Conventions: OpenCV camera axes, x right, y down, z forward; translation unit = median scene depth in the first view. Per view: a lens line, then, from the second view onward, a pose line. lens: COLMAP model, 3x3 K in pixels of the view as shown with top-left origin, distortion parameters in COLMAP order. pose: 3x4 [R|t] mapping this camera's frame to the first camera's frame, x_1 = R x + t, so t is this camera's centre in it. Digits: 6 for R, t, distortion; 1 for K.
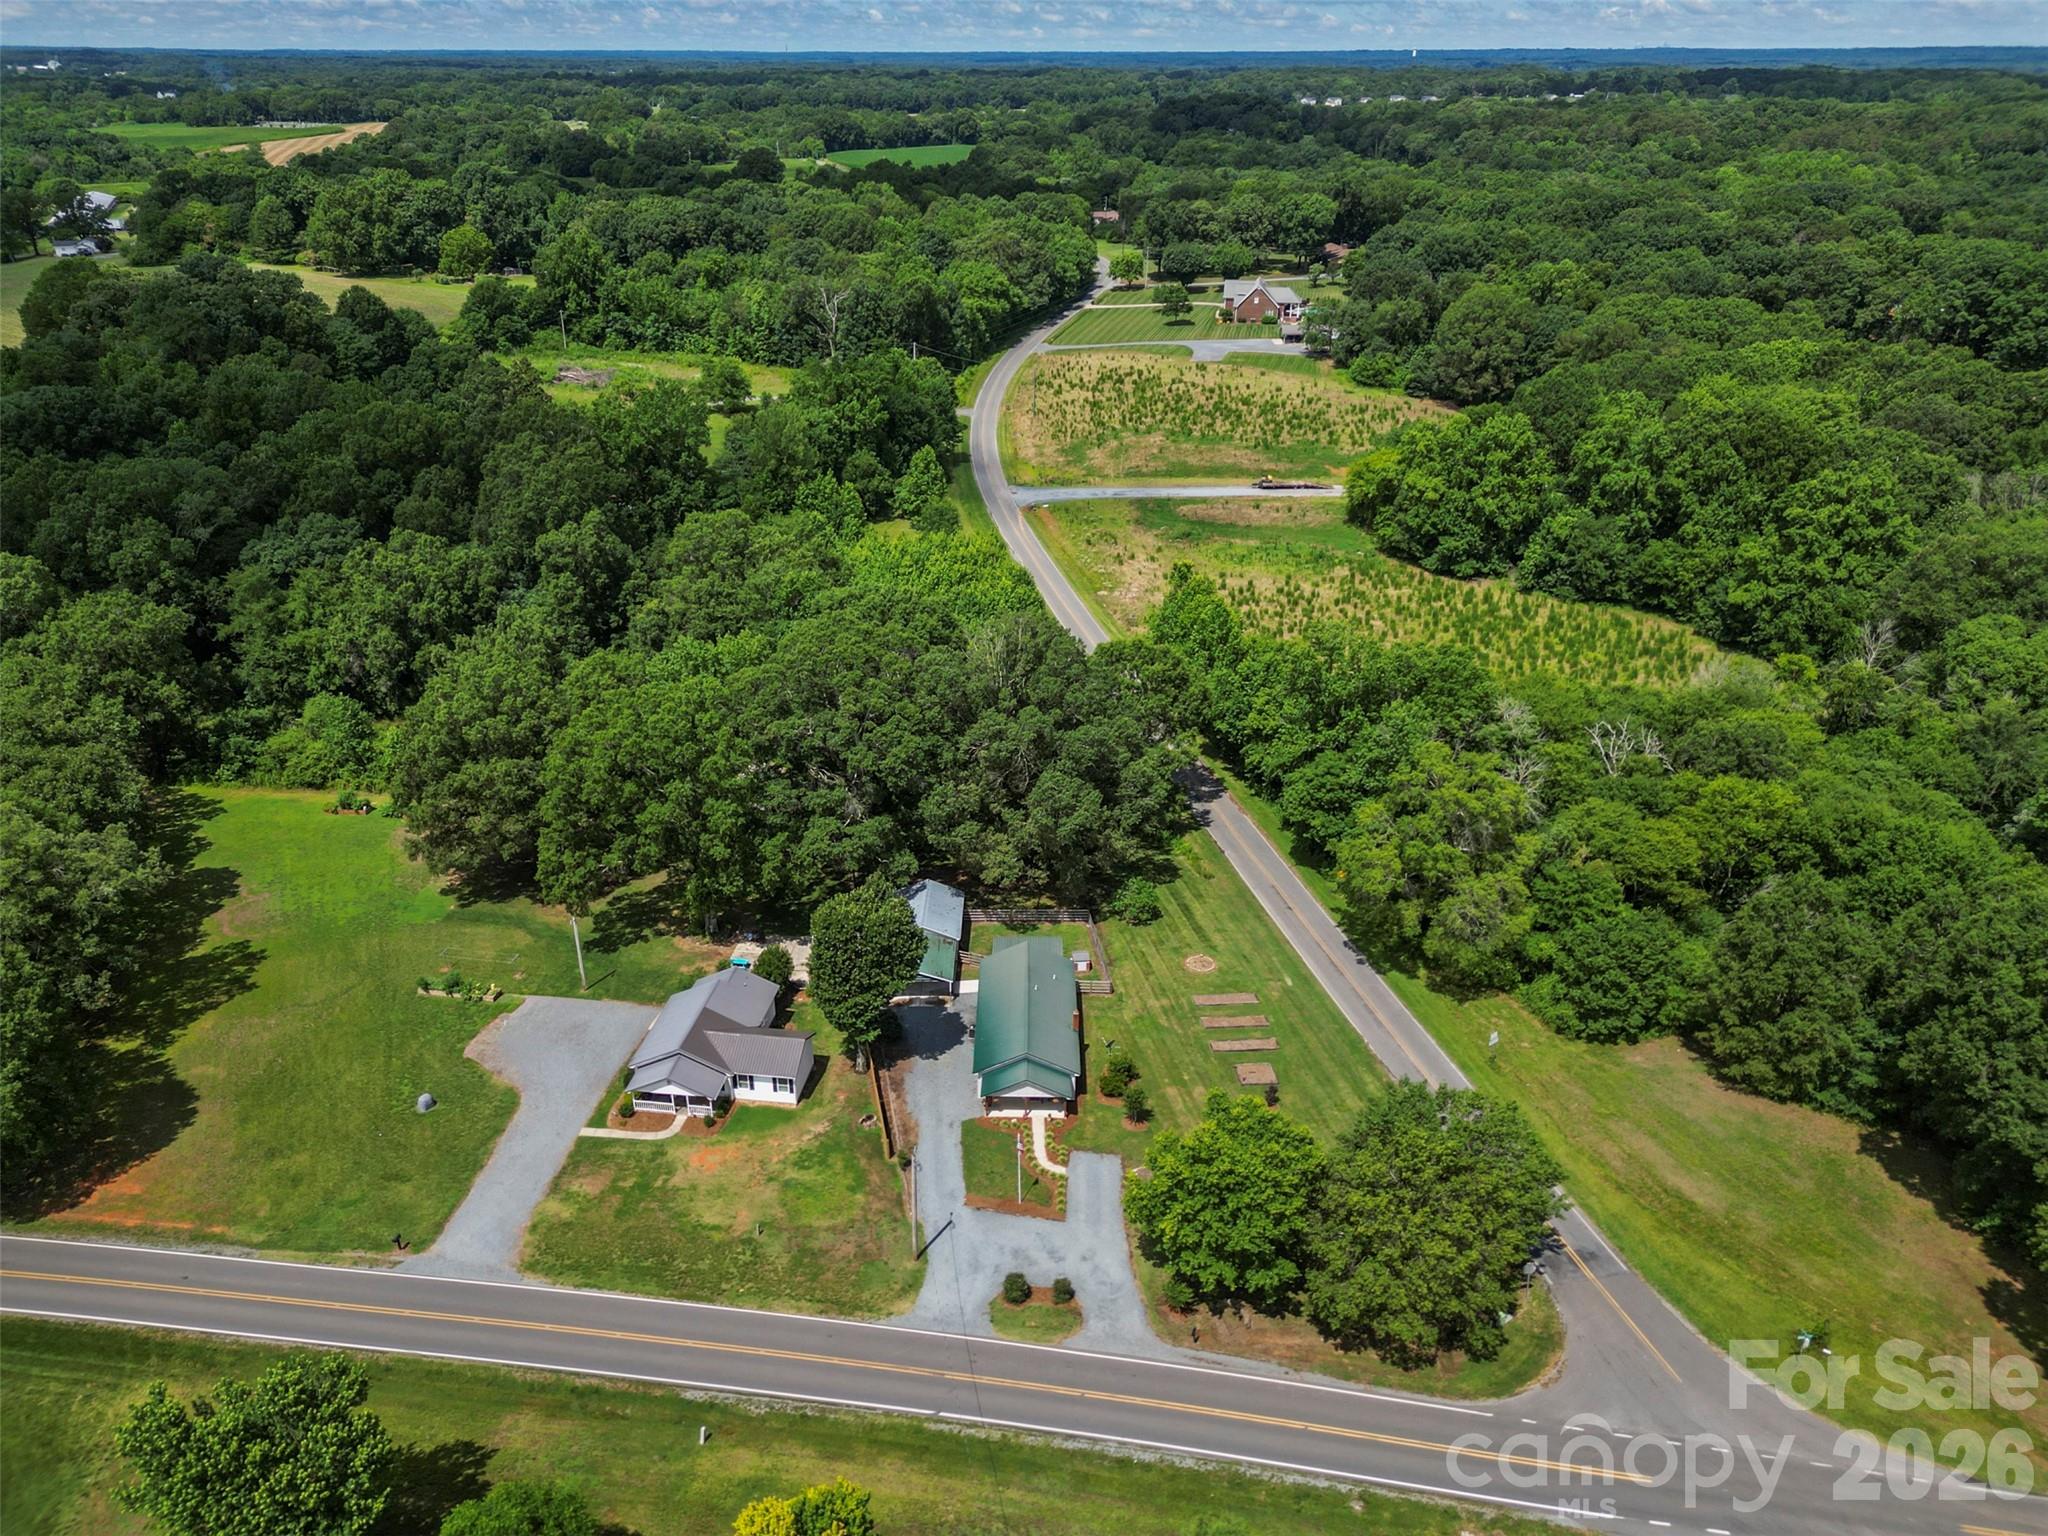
lens RADIAL K [[1420.1, 0, 1026.6], [0, 1420.1, 776.0], [0, 0, 1]] dist [0.081091, -0.090636]
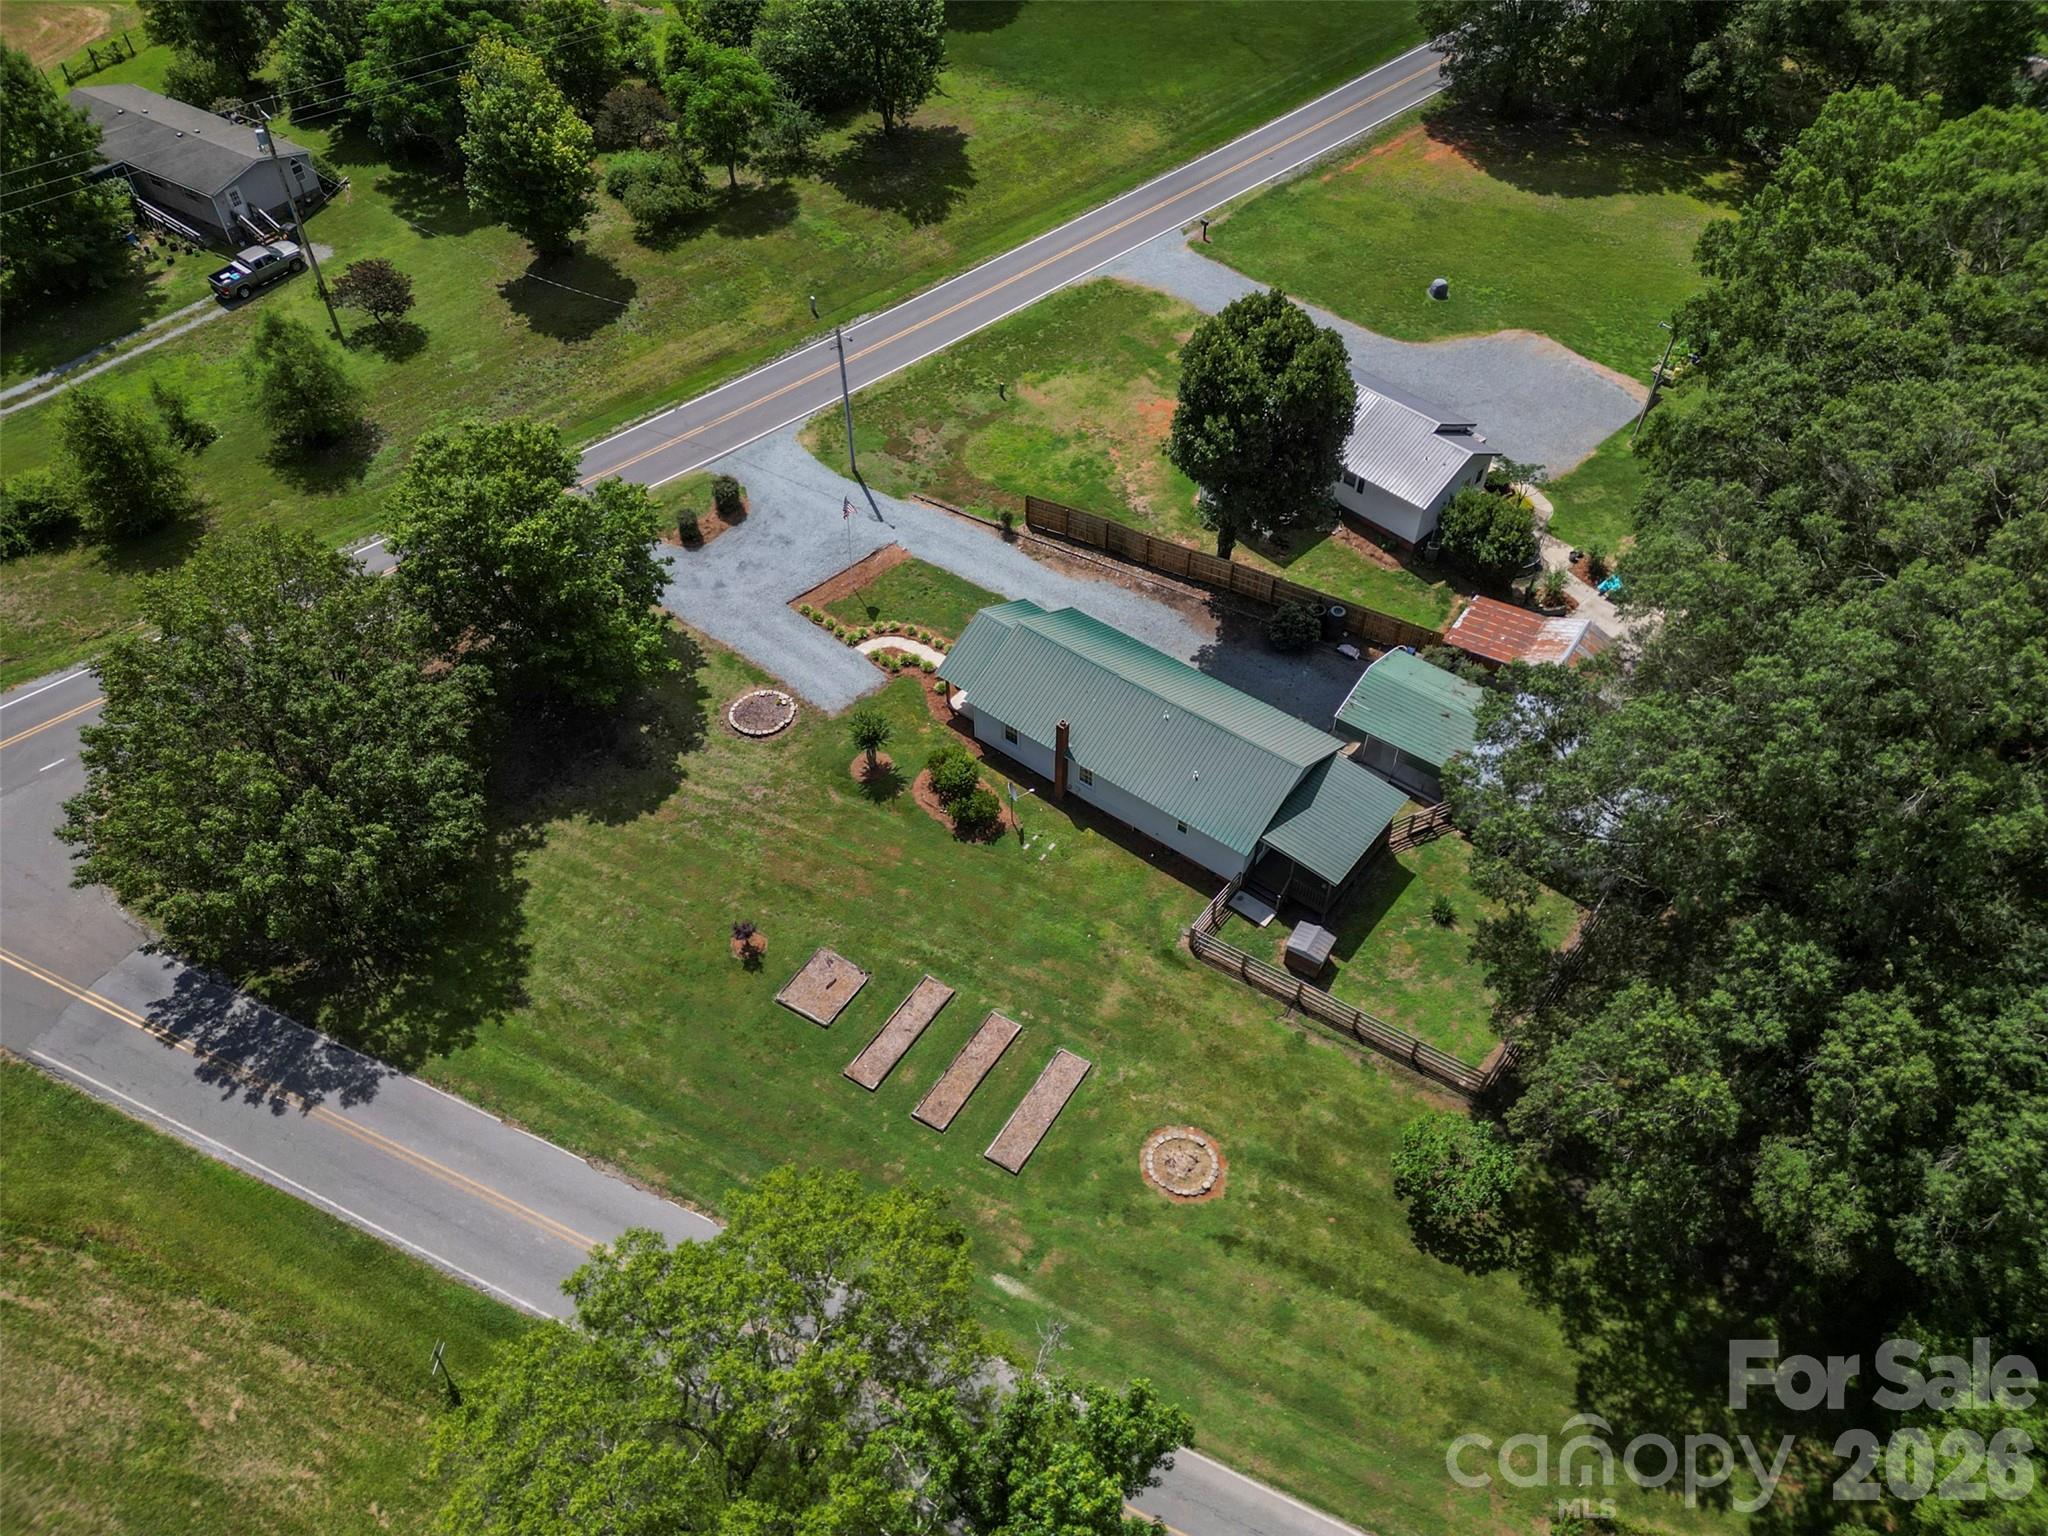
lens RADIAL K [[1420.1, 0, 1026.6], [0, 1420.1, 776.0], [0, 0, 1]] dist [0.081091, -0.090636]
pose [[-0.609913, 0.586096, -0.533383, 0.363965], [-0.355477, 0.399210, 0.845144, -0.298171], [0.708267, 0.705069, -0.035140, 1.067298]]
